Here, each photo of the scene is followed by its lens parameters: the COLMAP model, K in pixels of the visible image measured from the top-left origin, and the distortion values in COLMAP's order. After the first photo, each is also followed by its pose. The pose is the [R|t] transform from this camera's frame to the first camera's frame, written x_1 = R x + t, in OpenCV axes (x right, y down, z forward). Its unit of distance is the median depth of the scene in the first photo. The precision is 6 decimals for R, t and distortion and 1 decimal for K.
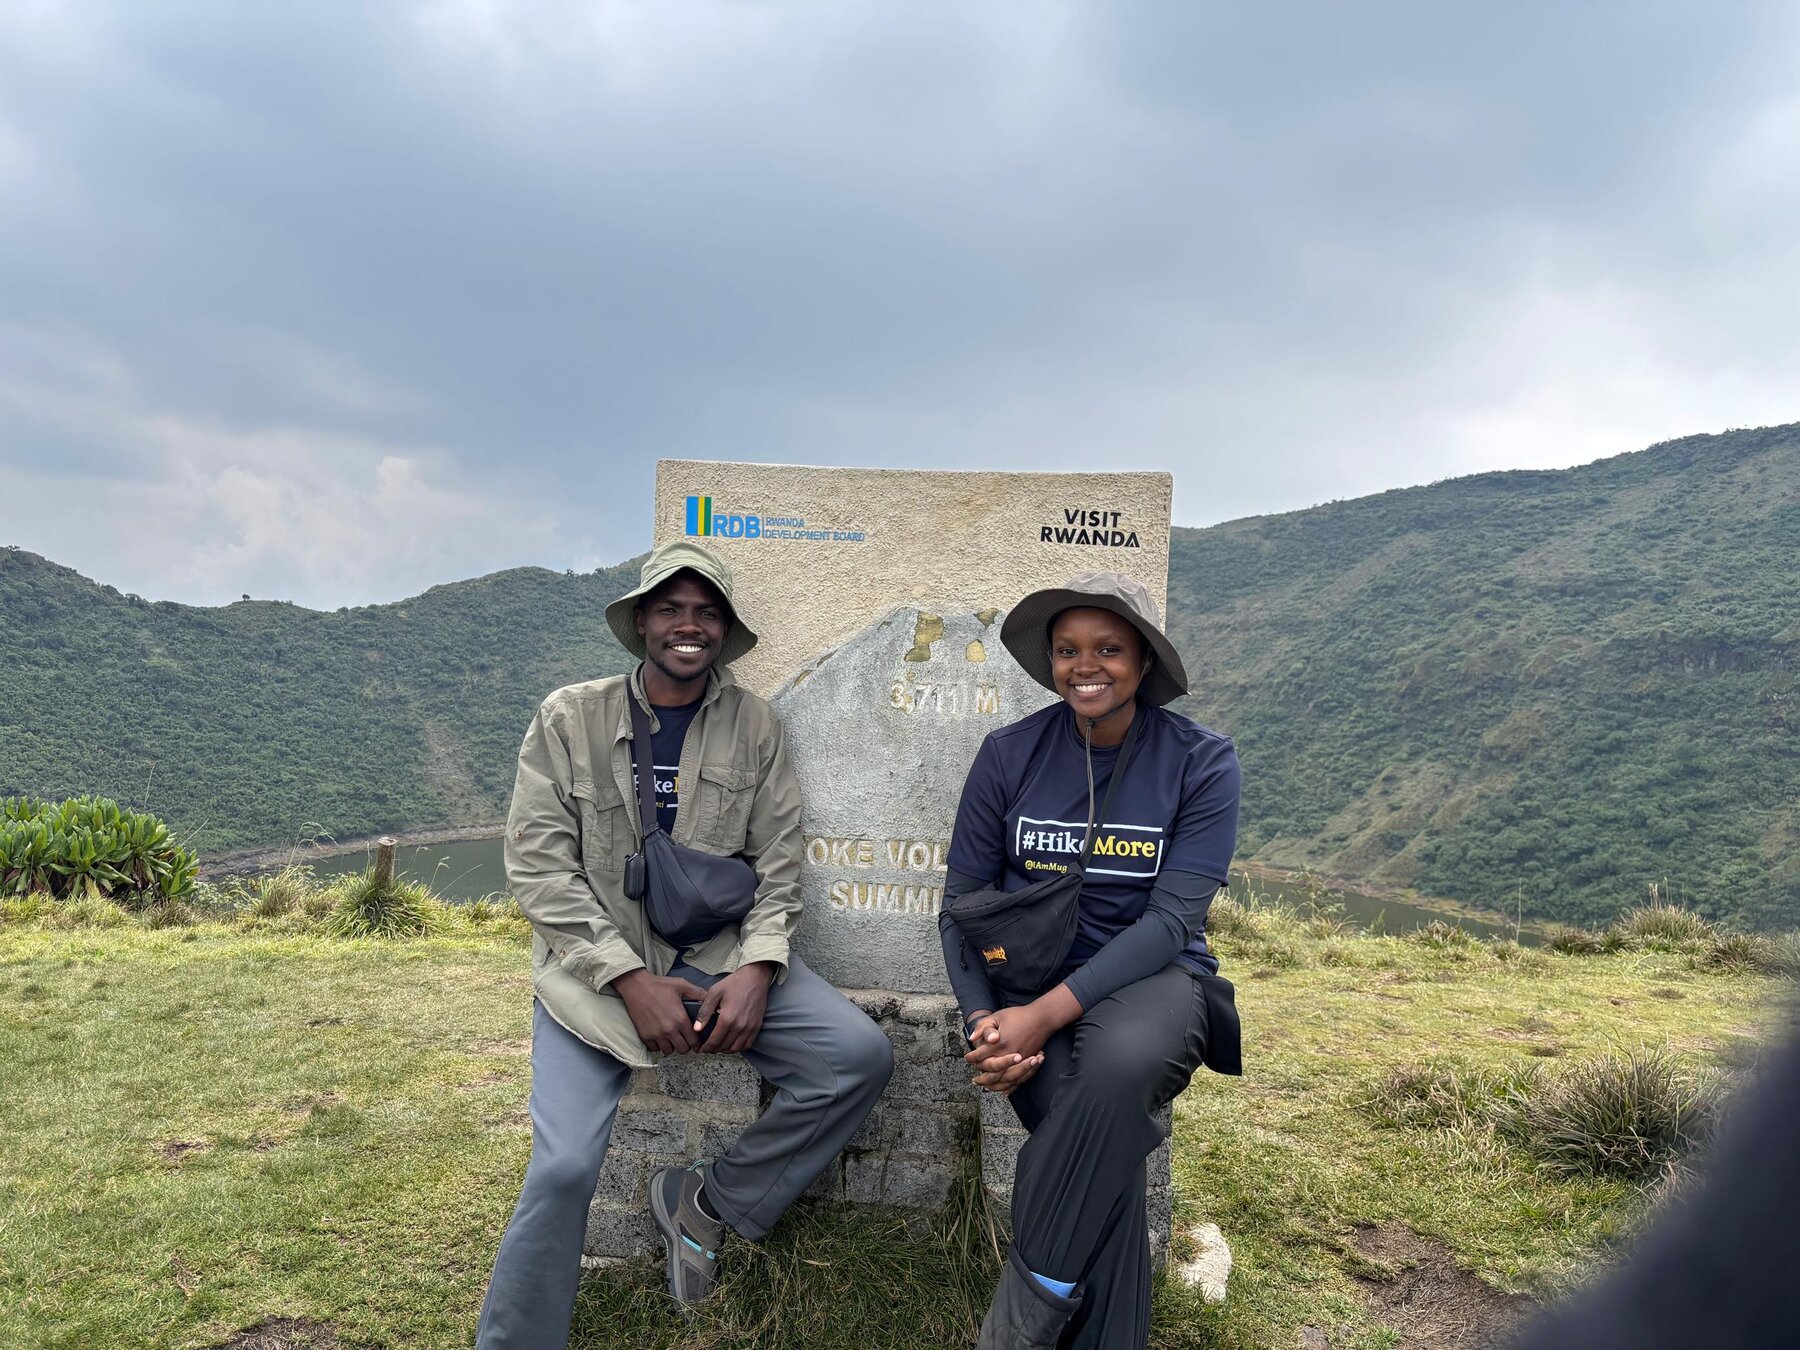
lens RADIAL K [[1323.8, 0, 869.0], [0, 1323.8, 668.8], [0, 0, 1]] dist [0.037024, -0.015914]
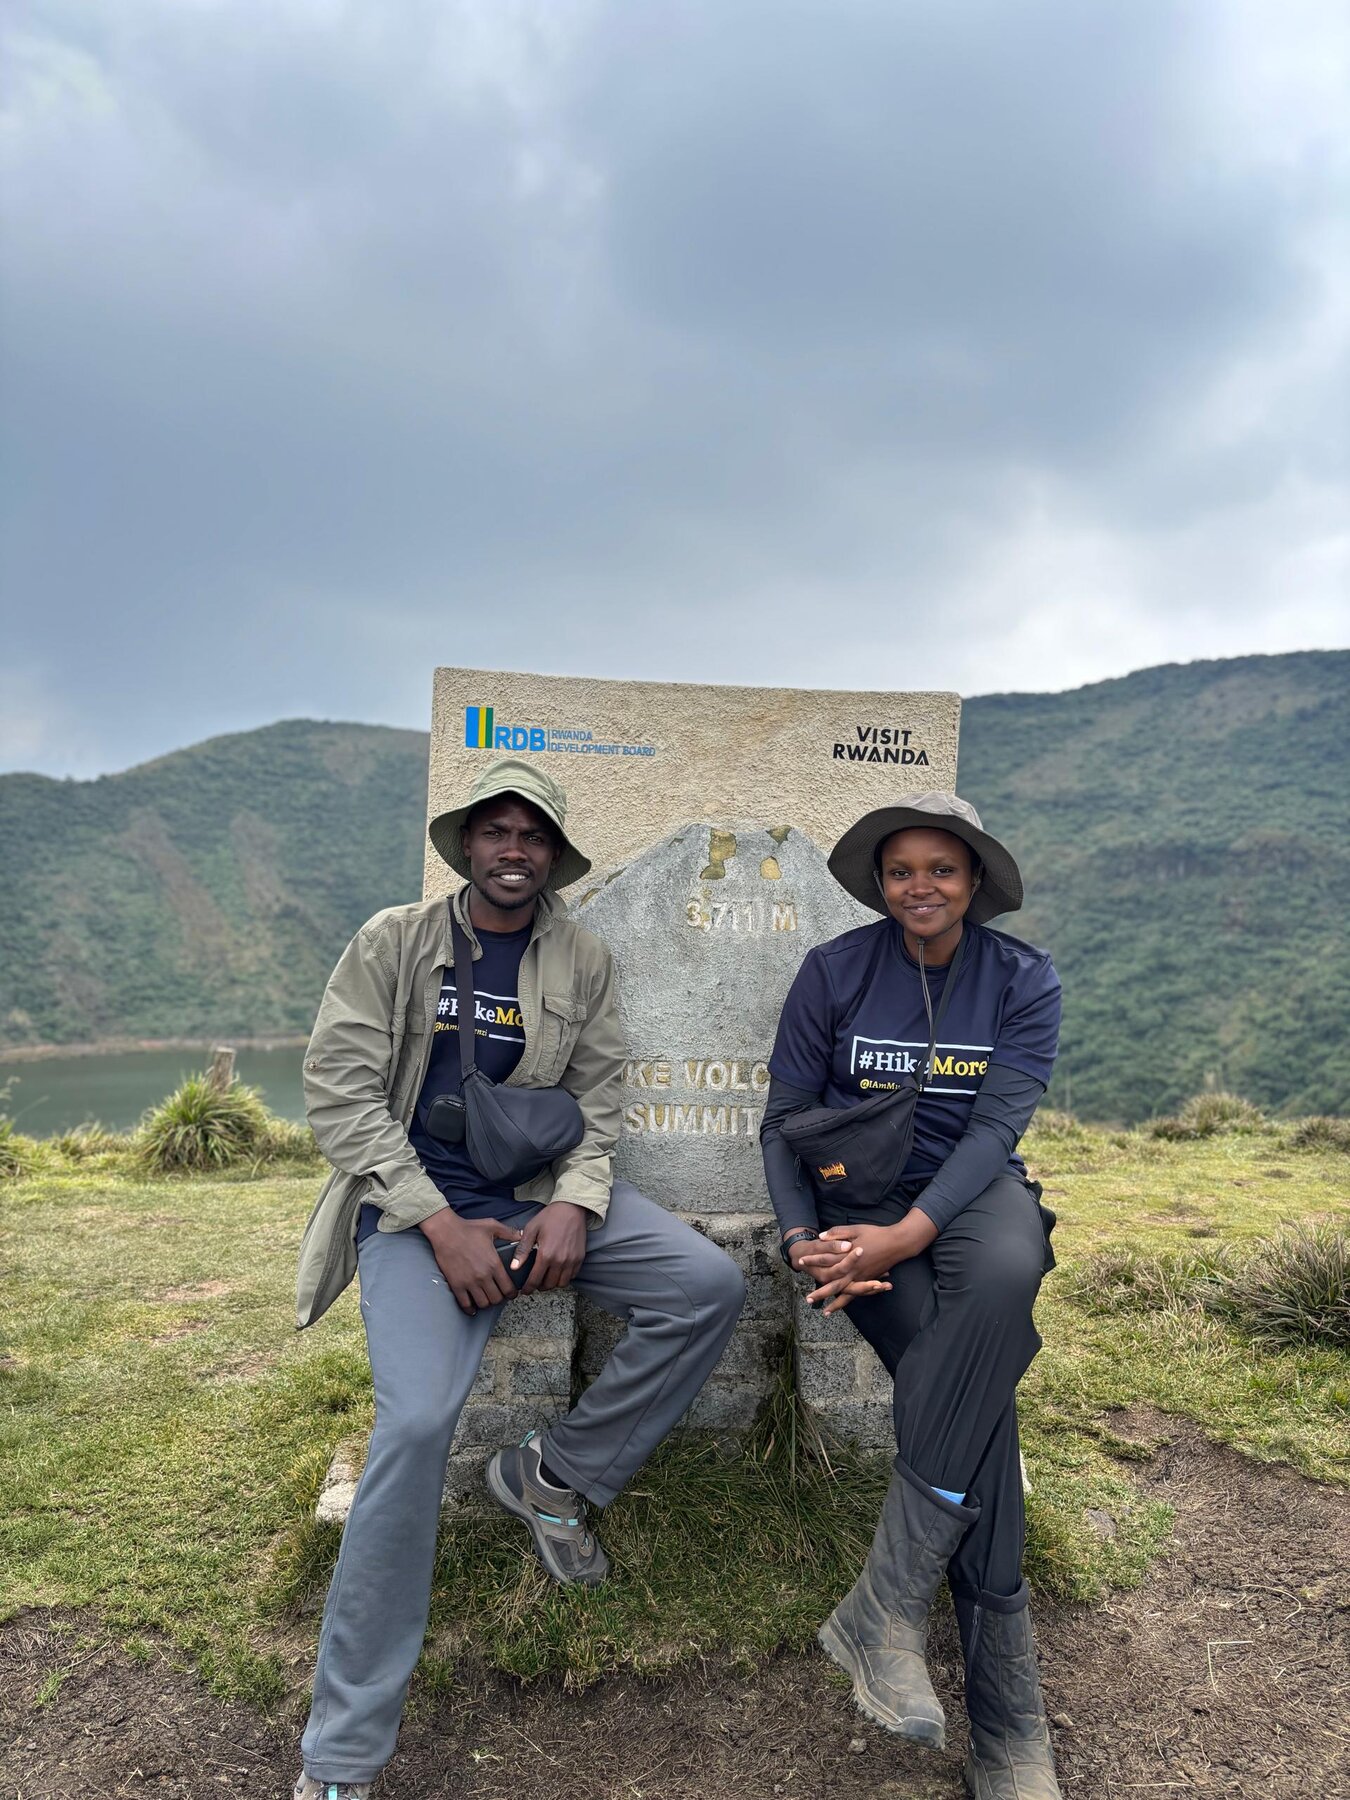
lens RADIAL K [[1323.8, 0, 661.9], [0, 1323.8, 901.5], [0, 0, 1]] dist [0.037024, -0.015914]
pose [[0.982078, -0.009008, 0.188258, -0.186093], [0.005773, 0.999826, 0.017724, -0.006416], [-0.188385, -0.016319, 0.981960, 0.037663]]
